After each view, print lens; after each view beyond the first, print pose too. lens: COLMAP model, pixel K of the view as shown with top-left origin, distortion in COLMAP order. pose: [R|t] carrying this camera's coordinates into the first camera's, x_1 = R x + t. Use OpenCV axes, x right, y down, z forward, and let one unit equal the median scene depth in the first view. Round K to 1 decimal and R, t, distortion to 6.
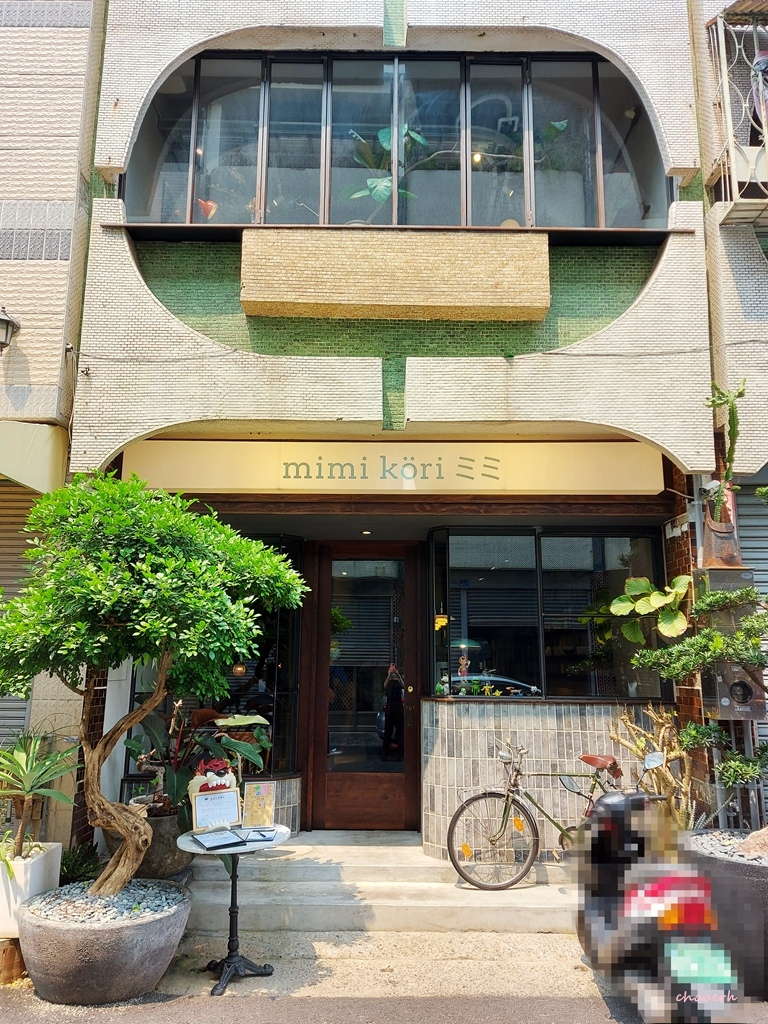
lens RADIAL K [[754.2, 0, 384.0], [0, 754.2, 512.0], [0, 0, 1]] dist [0.000774, 0.000043]
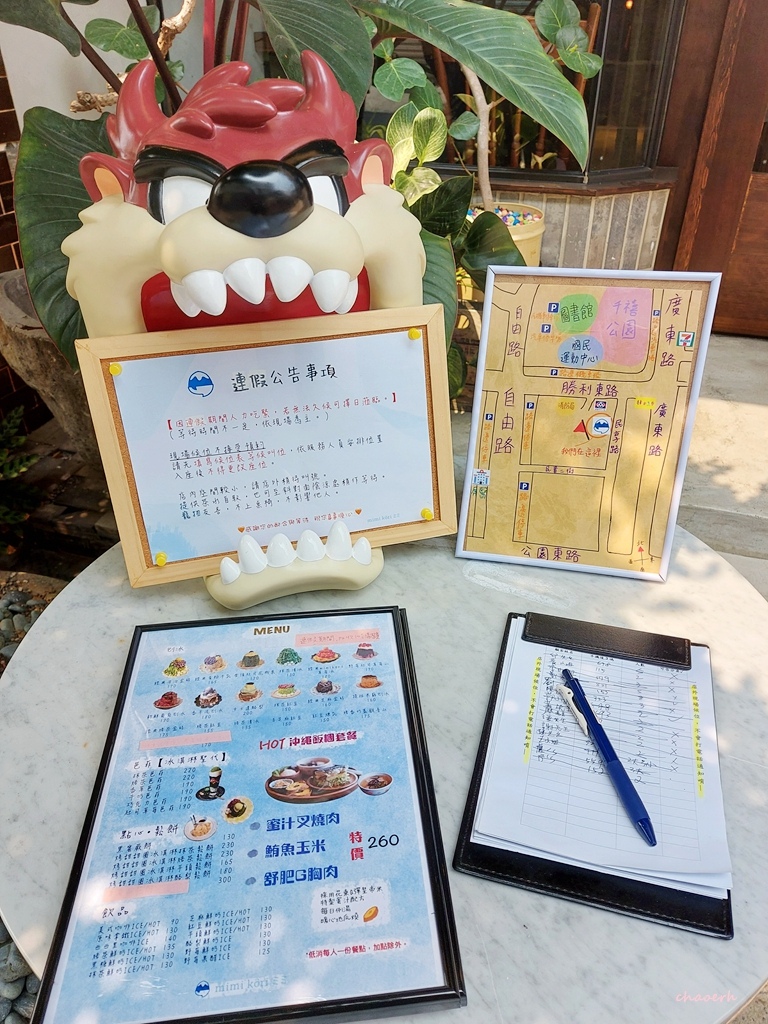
lens RADIAL K [[754.2, 0, 384.0], [0, 754.2, 512.0], [0, 0, 1]] dist [0.000774, 0.000043]
pose [[0.948985, 0.167814, -0.266957, -0.160904], [0.067622, 0.718612, 0.692115, 0.300456], [0.307985, -0.674859, 0.670604, 0.888180]]
